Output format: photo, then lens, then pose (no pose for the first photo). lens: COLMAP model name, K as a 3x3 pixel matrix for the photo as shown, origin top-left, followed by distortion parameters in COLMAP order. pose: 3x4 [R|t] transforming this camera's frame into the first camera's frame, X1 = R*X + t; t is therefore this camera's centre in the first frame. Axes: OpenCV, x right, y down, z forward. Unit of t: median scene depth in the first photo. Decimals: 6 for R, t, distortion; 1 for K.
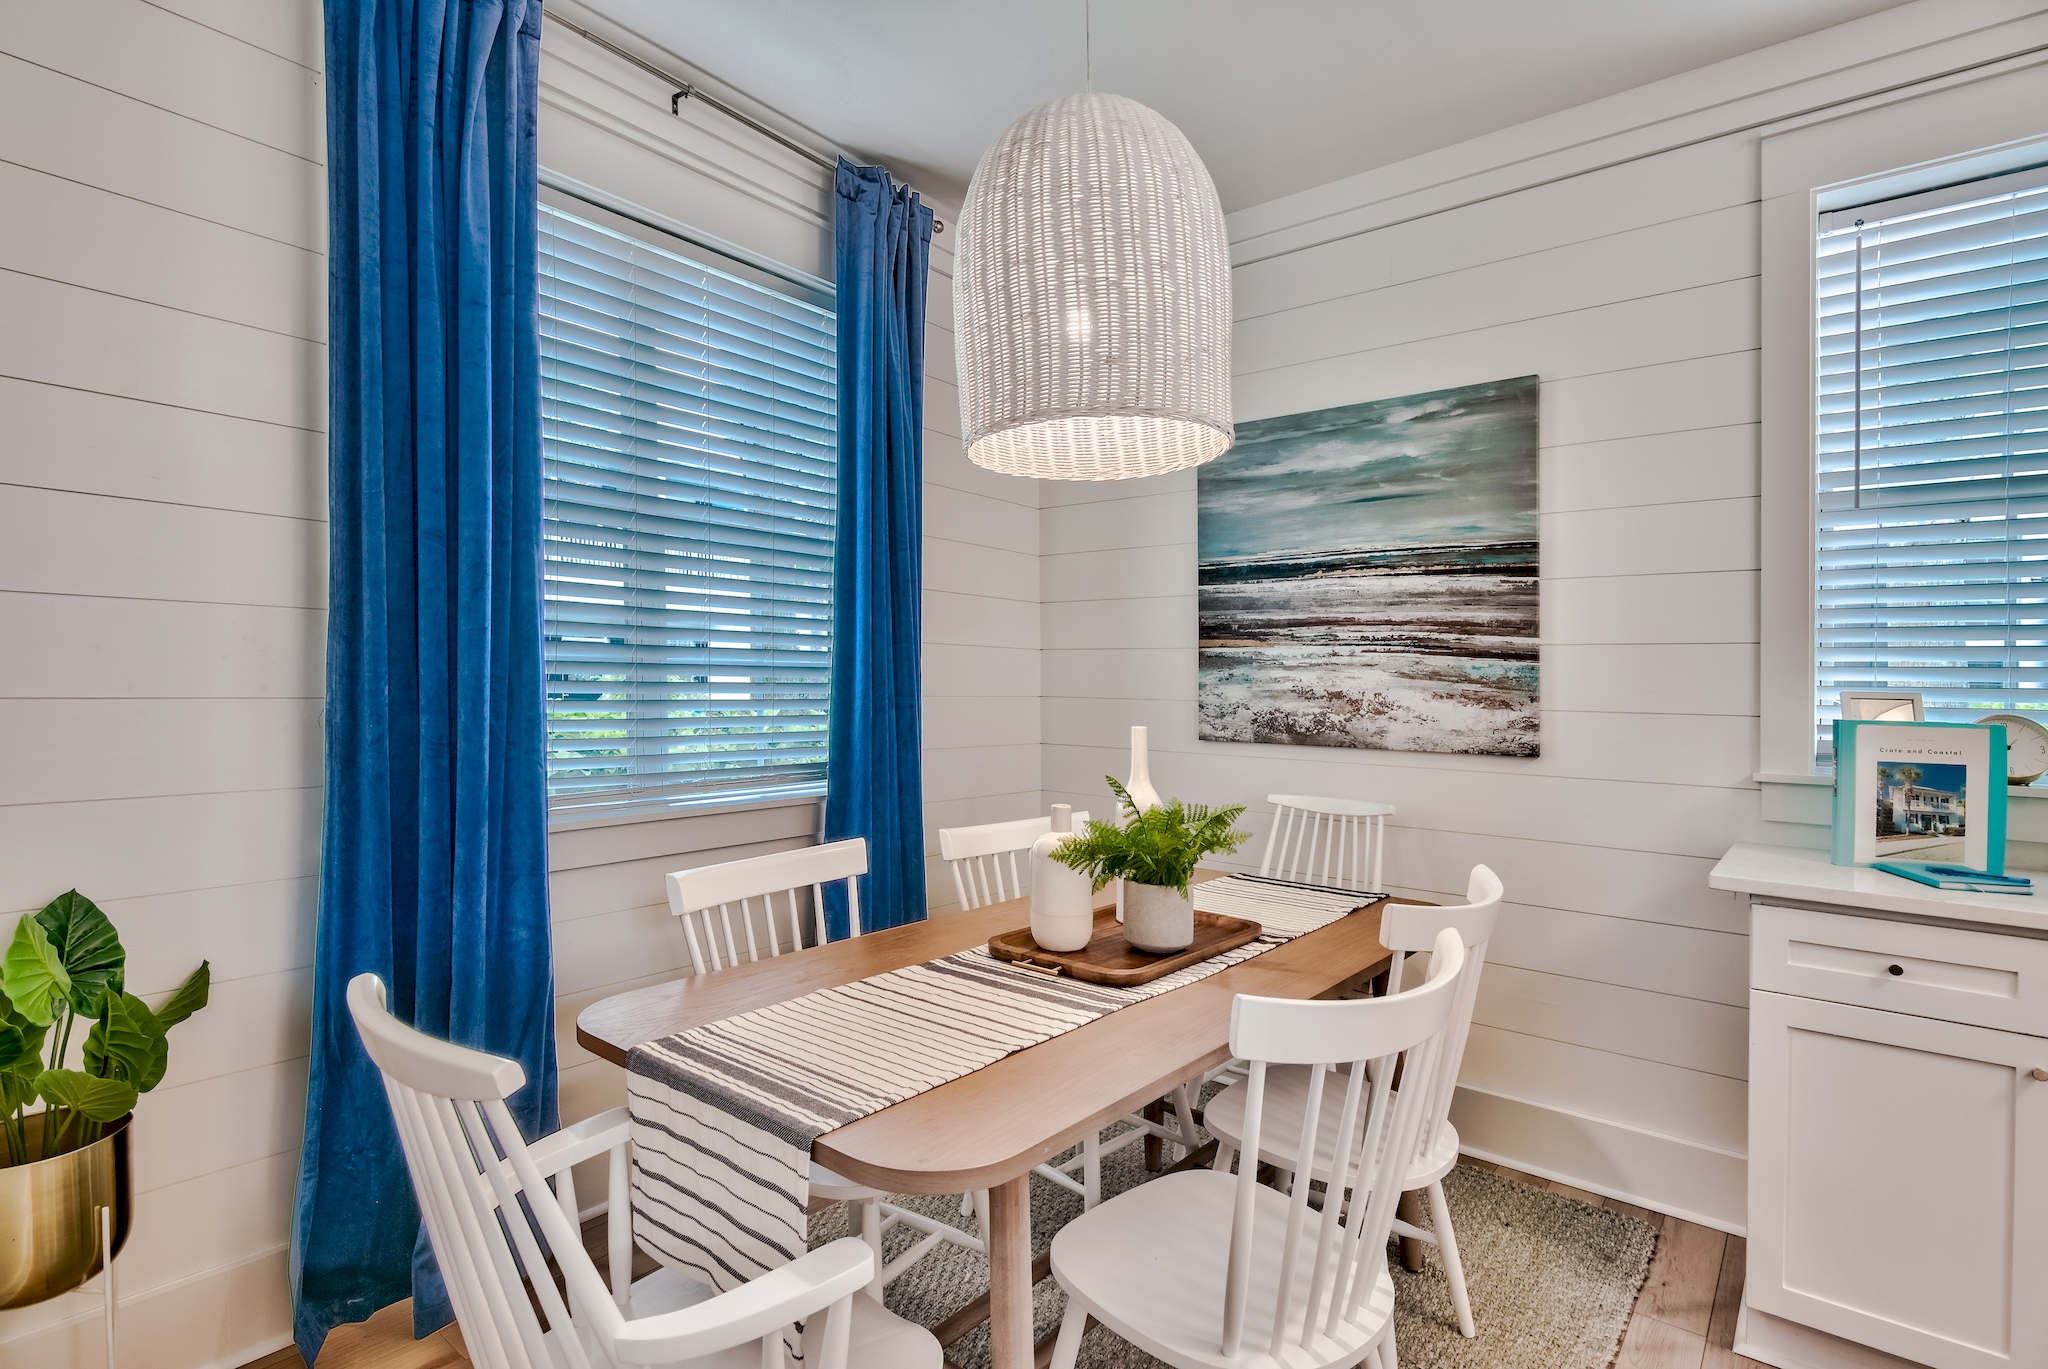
lens RADIAL K [[1003.8, 0, 1024.0], [0, 1003.8, 684.5], [0, 0, 1]] dist [-0.001278, -0.000415]
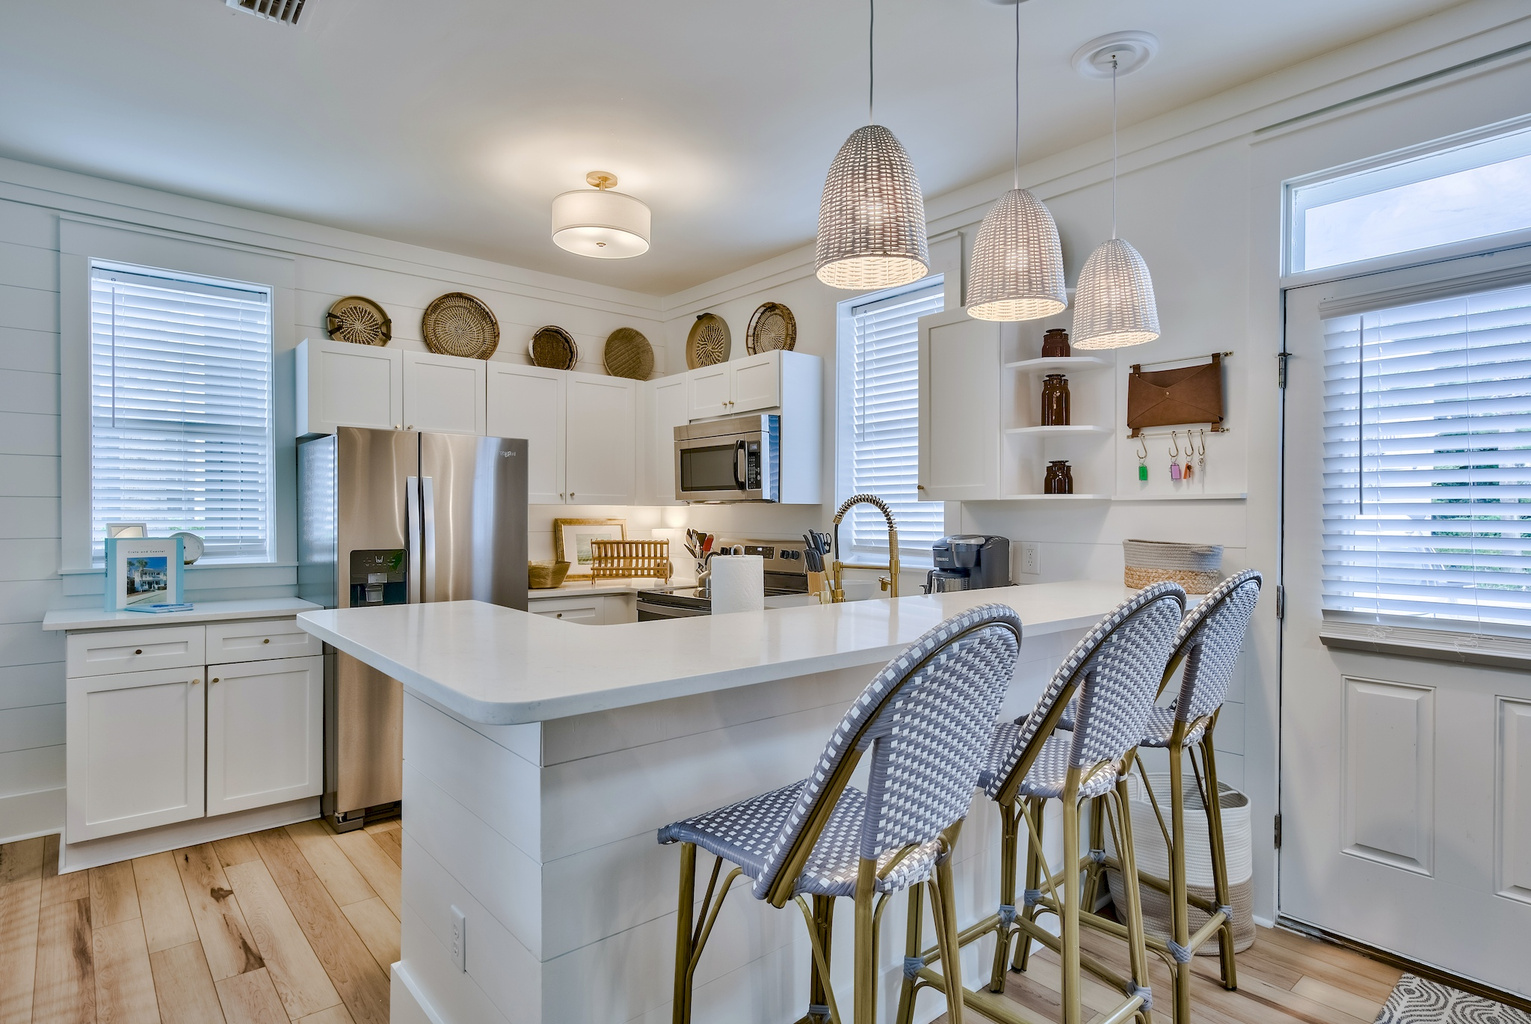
lens RADIAL K [[813.2, 0, 765.5], [0, 813.2, 512.0], [0, 0, 1]] dist [0.000056, -0.000039]
pose [[0.177127, -0.005125, 0.984175, -0.539951], [0.006125, 0.999973, 0.004105, -0.014423], [-0.984169, 0.005301, 0.177153, -0.564188]]
